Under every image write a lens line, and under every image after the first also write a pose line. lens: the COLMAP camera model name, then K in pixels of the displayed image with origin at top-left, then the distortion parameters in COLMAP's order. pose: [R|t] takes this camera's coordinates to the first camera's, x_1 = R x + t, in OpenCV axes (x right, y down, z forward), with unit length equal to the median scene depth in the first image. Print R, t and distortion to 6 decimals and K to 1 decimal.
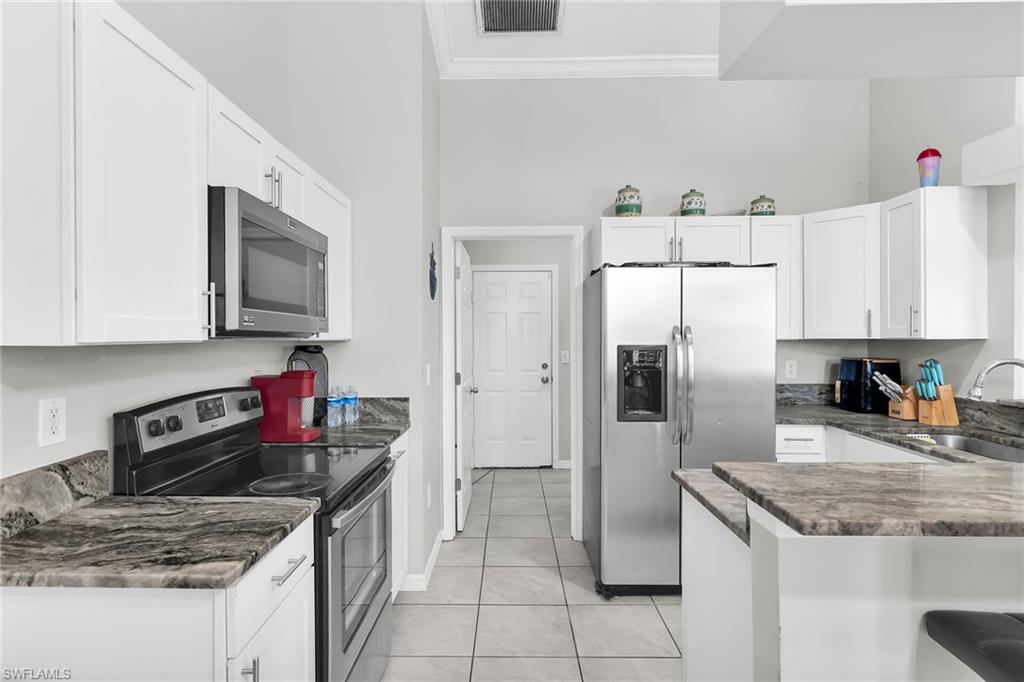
lens RADIAL K [[539.6, 0, 512.0], [0, 539.6, 341.0], [0, 0, 1]] dist [0.006879, 0.001180]
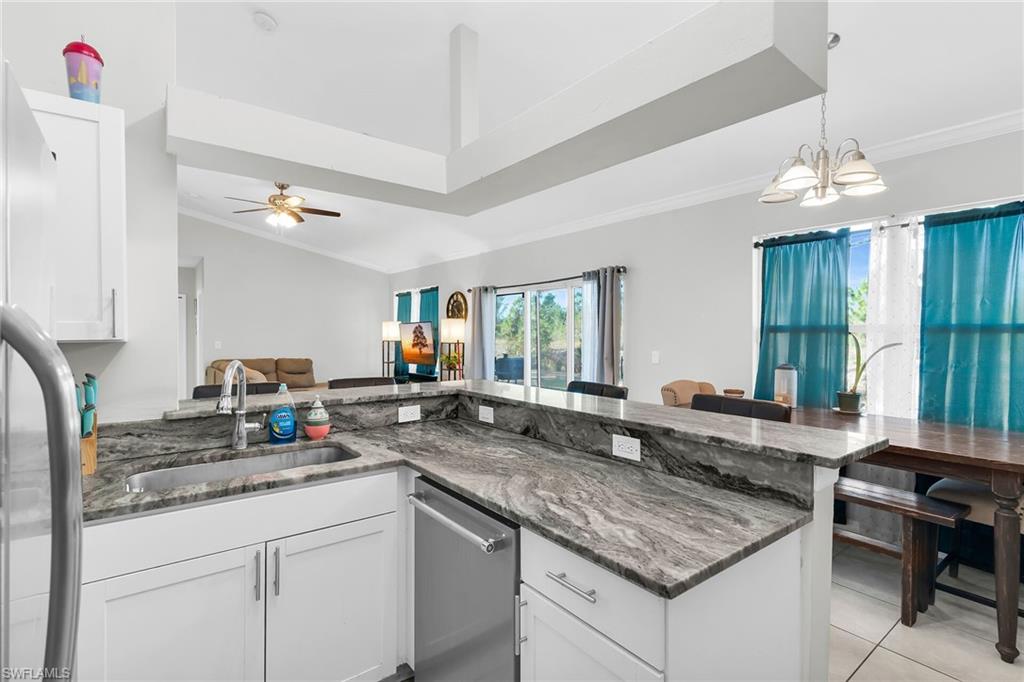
lens RADIAL K [[486.7, 0, 512.0], [0, 486.7, 341.0], [0, 0, 1]] dist [0.002047, 0.000533]
pose [[-0.621315, -0.015564, 0.783406, 0.004938], [0.010500, 0.999548, 0.028185, -0.015191], [-0.783491, 0.025738, -0.620870, 0.936568]]
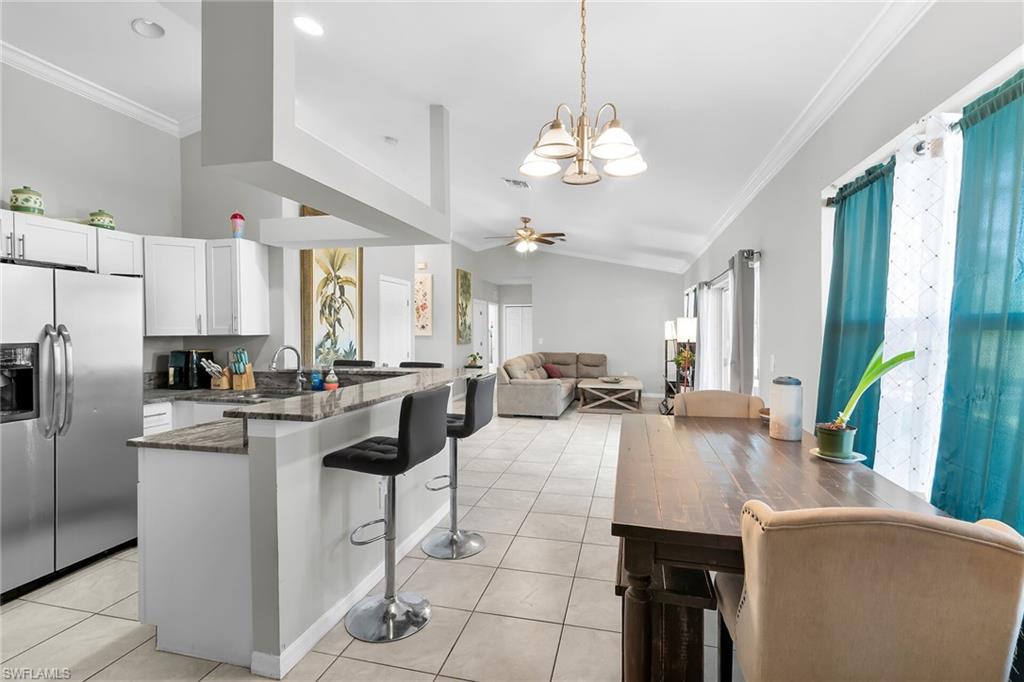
lens RADIAL K [[486.7, 0, 512.0], [0, 486.7, 341.0], [0, 0, 1]] dist [0.002047, 0.000533]
pose [[0.235234, -0.018831, 0.971756, -0.398436], [0.013693, 0.999777, 0.016060, 0.001228], [-0.971842, 0.009528, 0.235439, -0.089705]]
